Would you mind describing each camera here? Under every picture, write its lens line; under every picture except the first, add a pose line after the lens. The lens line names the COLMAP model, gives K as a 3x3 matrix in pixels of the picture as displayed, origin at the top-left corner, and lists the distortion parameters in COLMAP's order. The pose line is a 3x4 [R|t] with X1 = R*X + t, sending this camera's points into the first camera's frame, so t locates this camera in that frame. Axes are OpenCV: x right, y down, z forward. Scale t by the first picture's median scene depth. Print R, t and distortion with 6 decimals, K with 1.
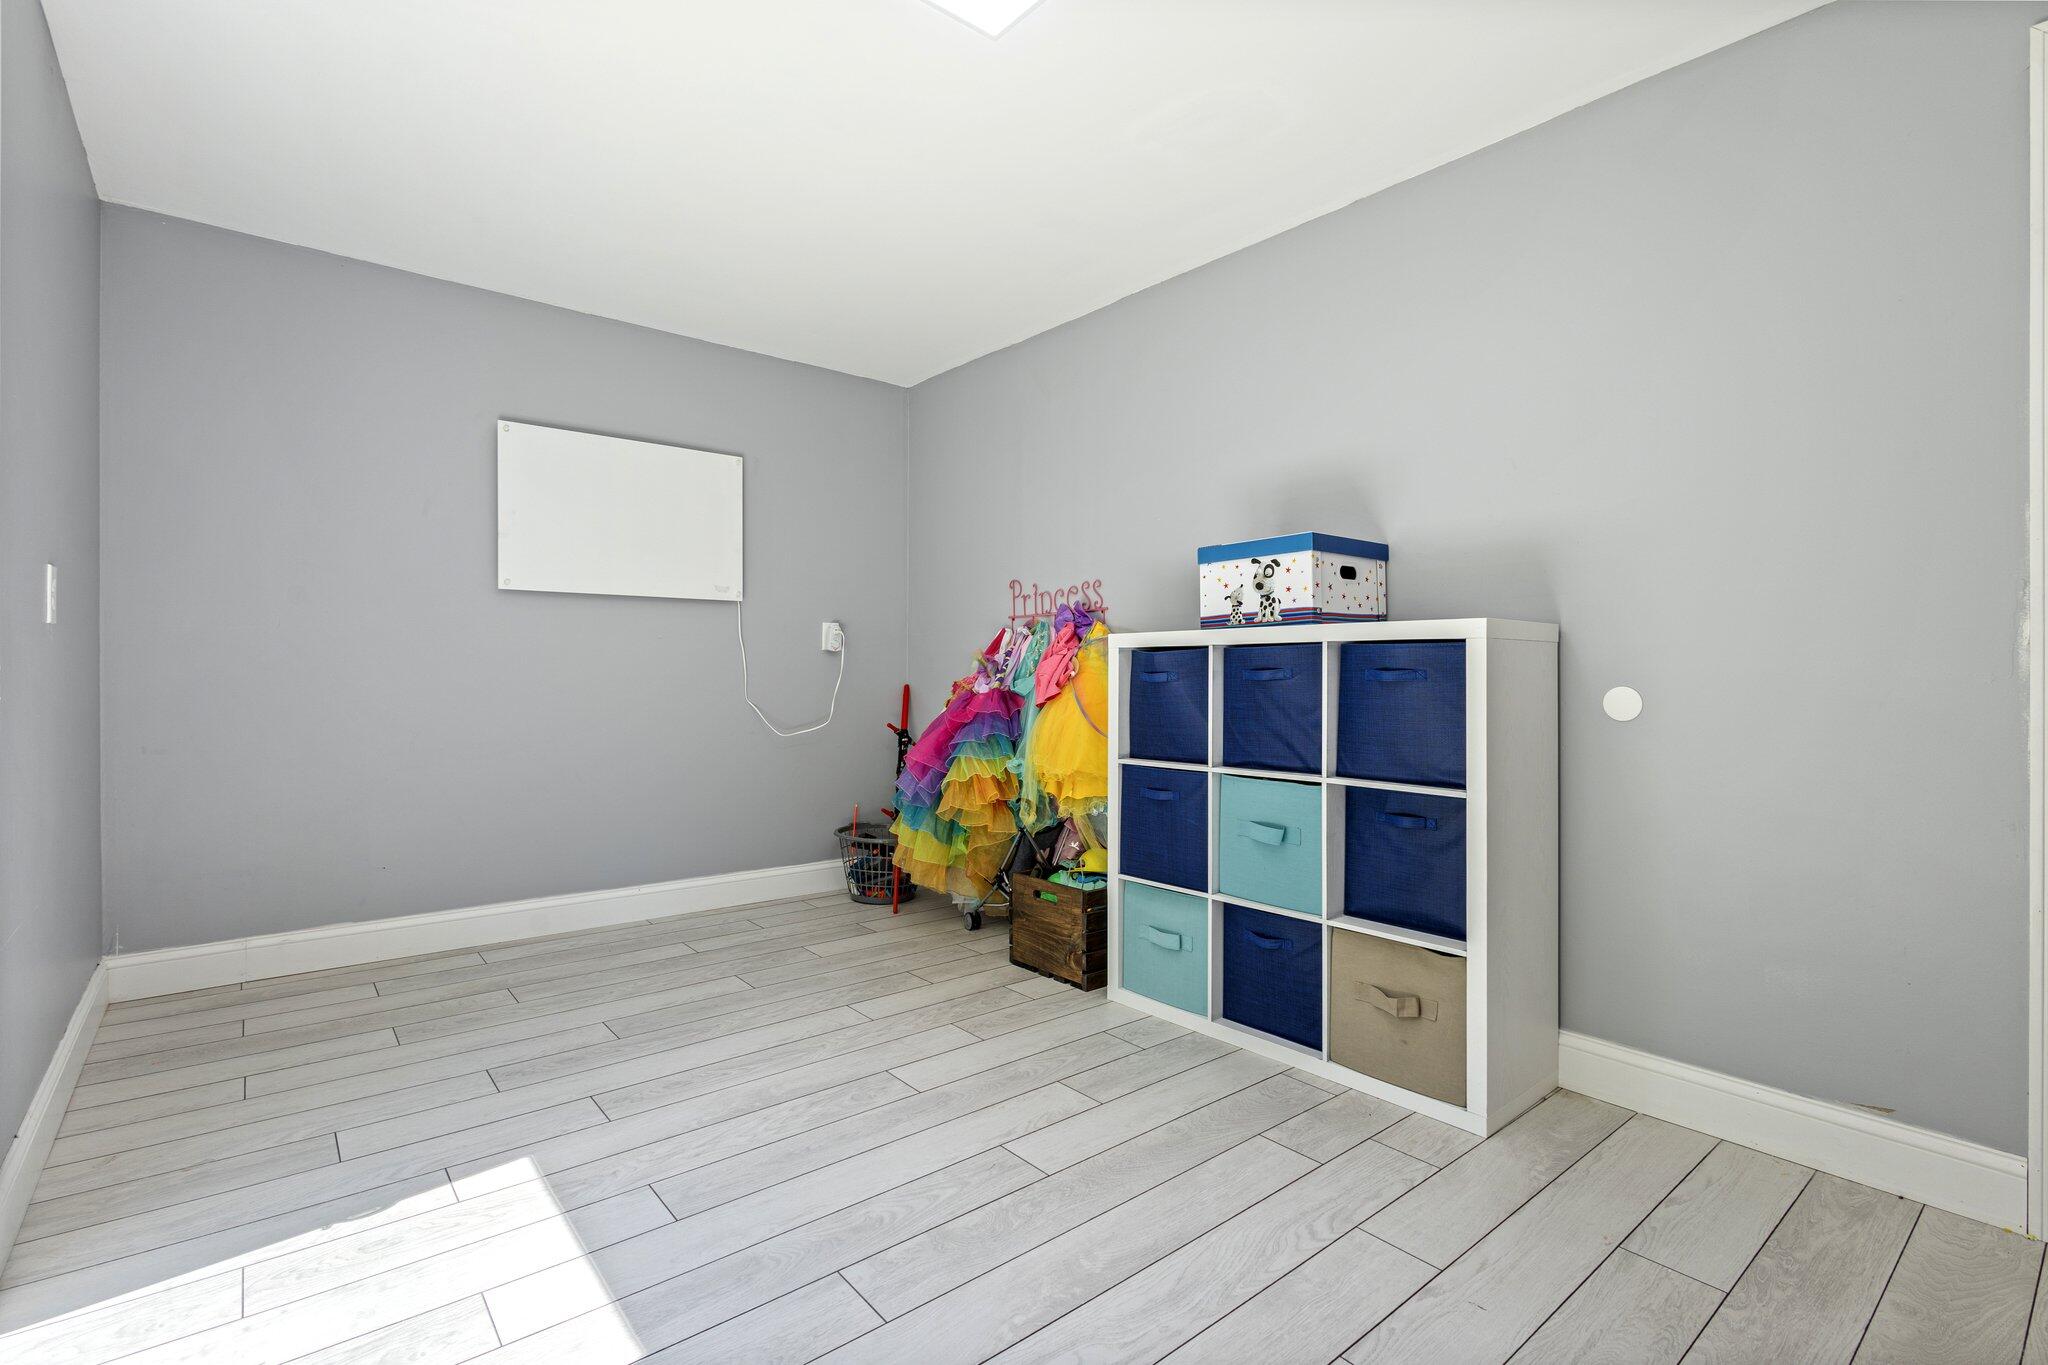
lens RADIAL K [[939.4, 0, 1021.7], [0, 939.4, 679.8], [0, 0, 1]] dist [0.009821, -0.001776]
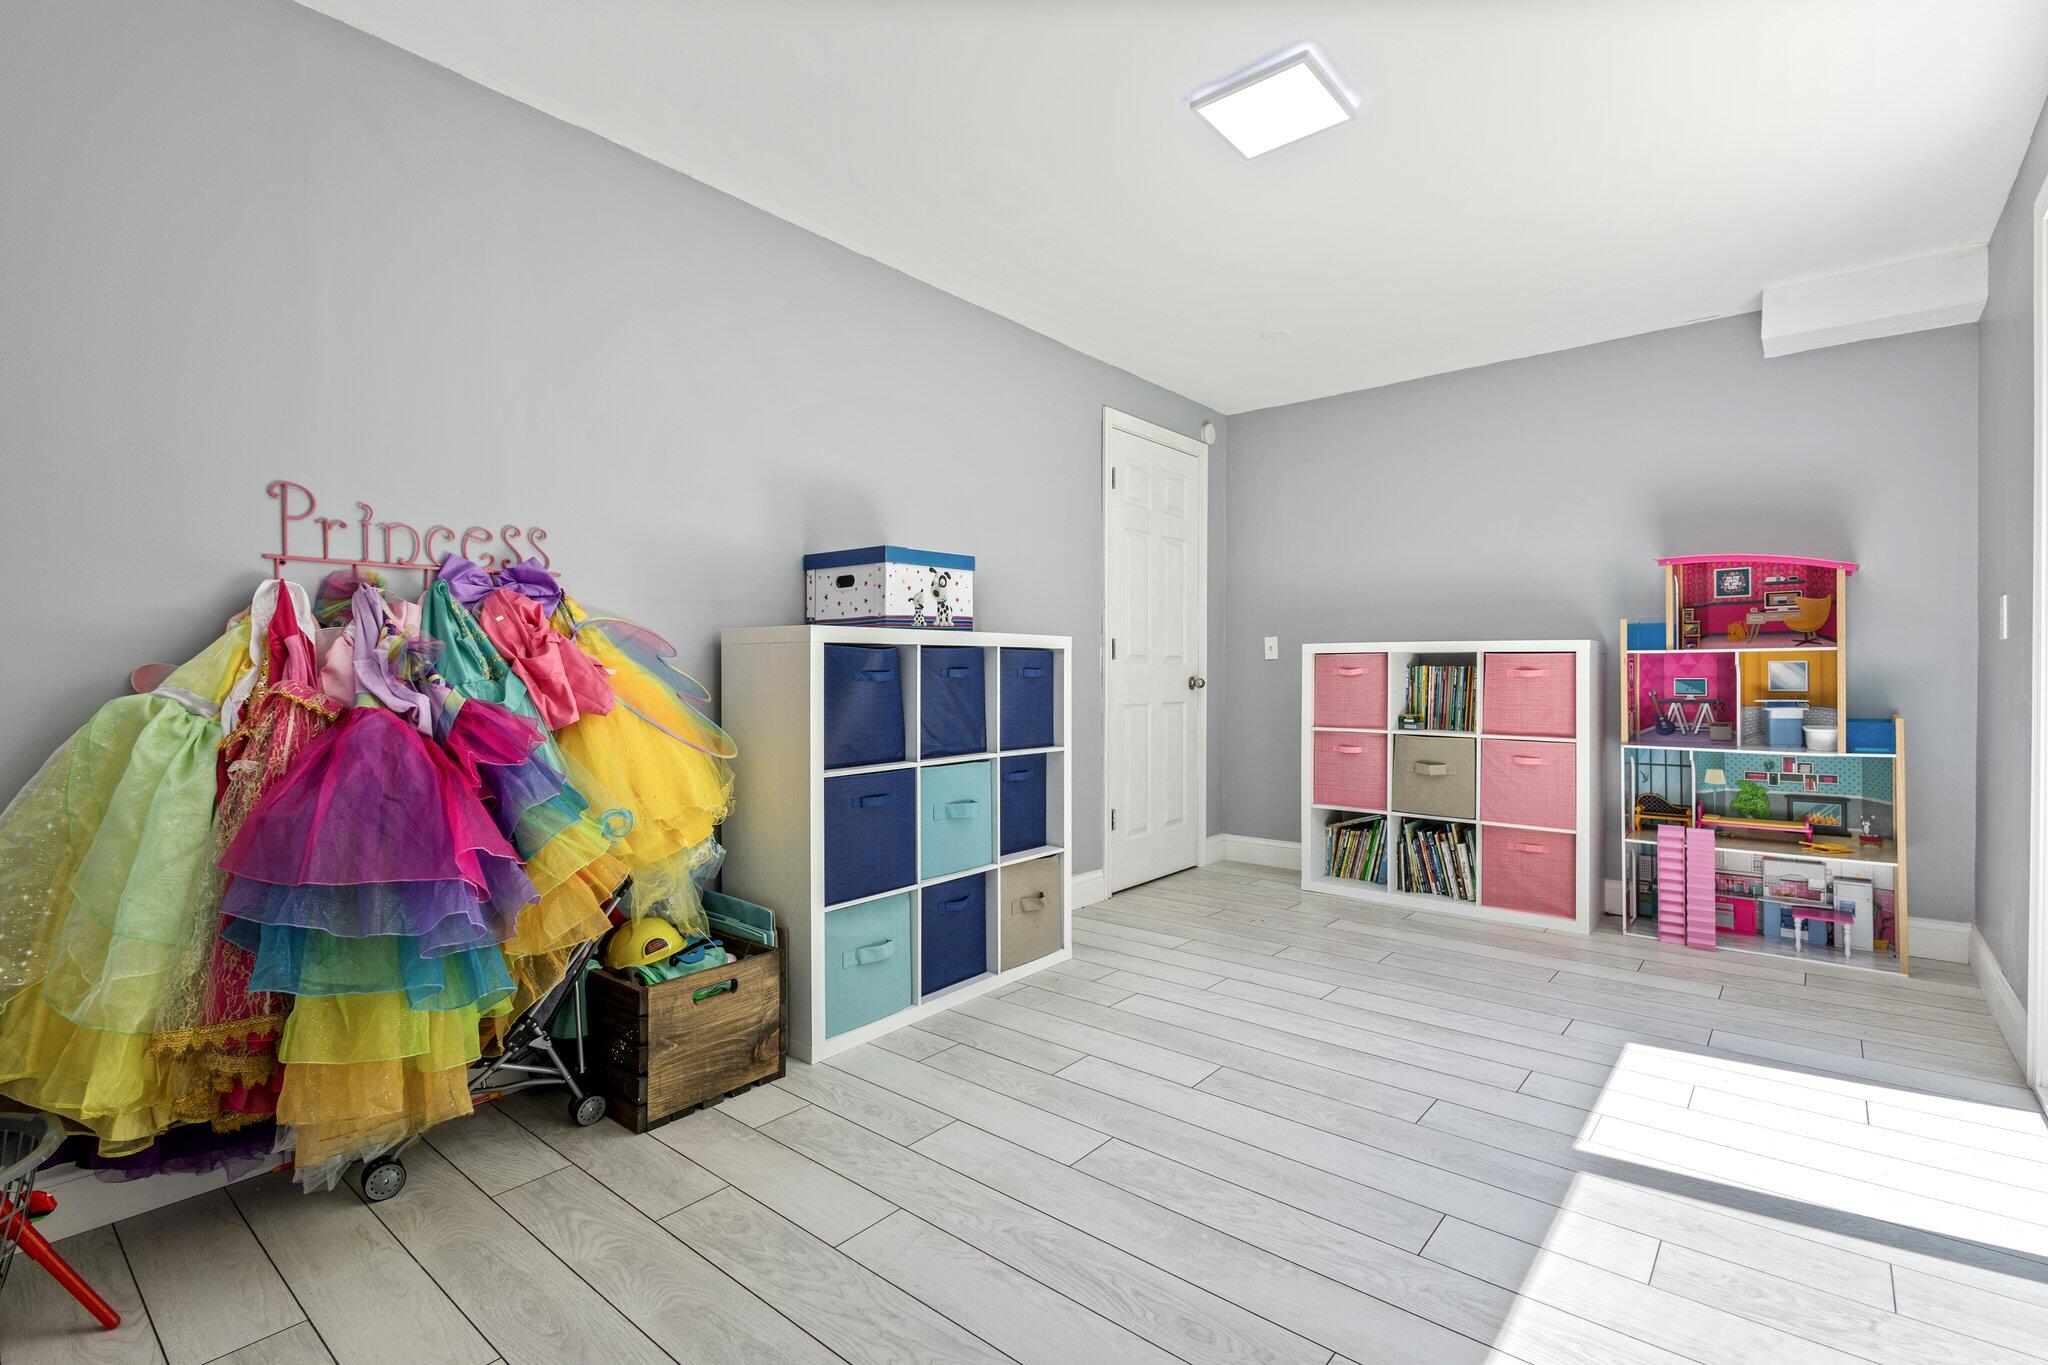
lens RADIAL K [[939.4, 0, 1021.8], [0, 939.4, 672.6], [0, 0, 1]] dist [0.009821, -0.001776]
pose [[-0.182034, -0.002399, 0.983289, -0.851896], [0.008644, 0.999954, 0.004040, -0.008941], [-0.983254, 0.009235, -0.182005, 1.087745]]
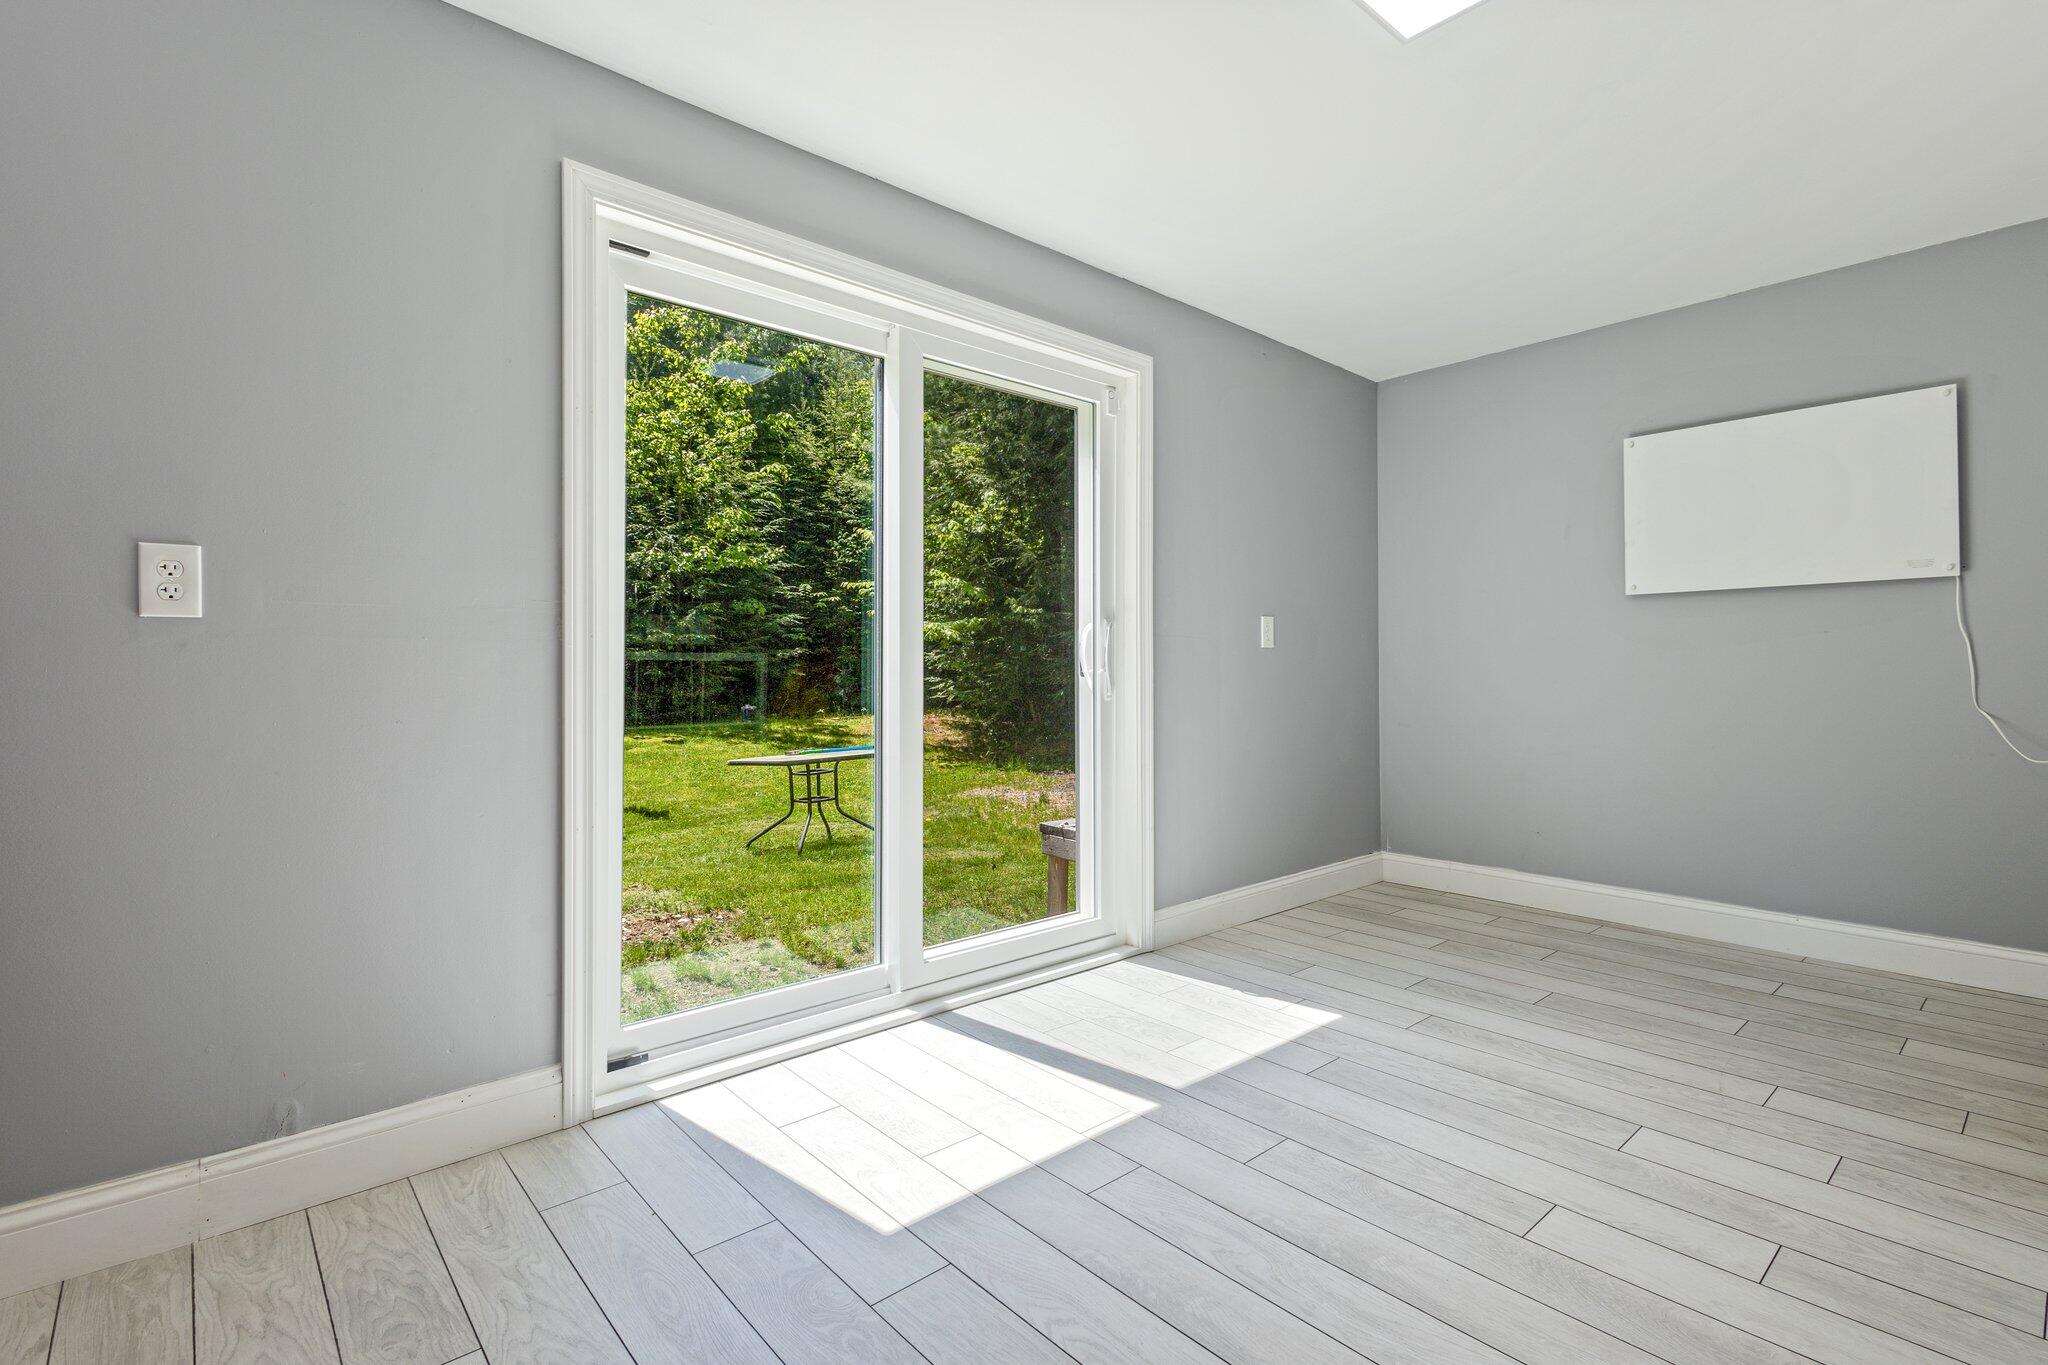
lens RADIAL K [[939.4, 0, 1023.8], [0, 939.4, 677.7], [0, 0, 1]] dist [0.009821, -0.001776]
pose [[0.035845, -0.000409, -0.999357, 0.654426], [-0.005491, 0.999985, -0.000606, 0.003032], [0.999342, 0.005510, 0.035842, 0.361959]]
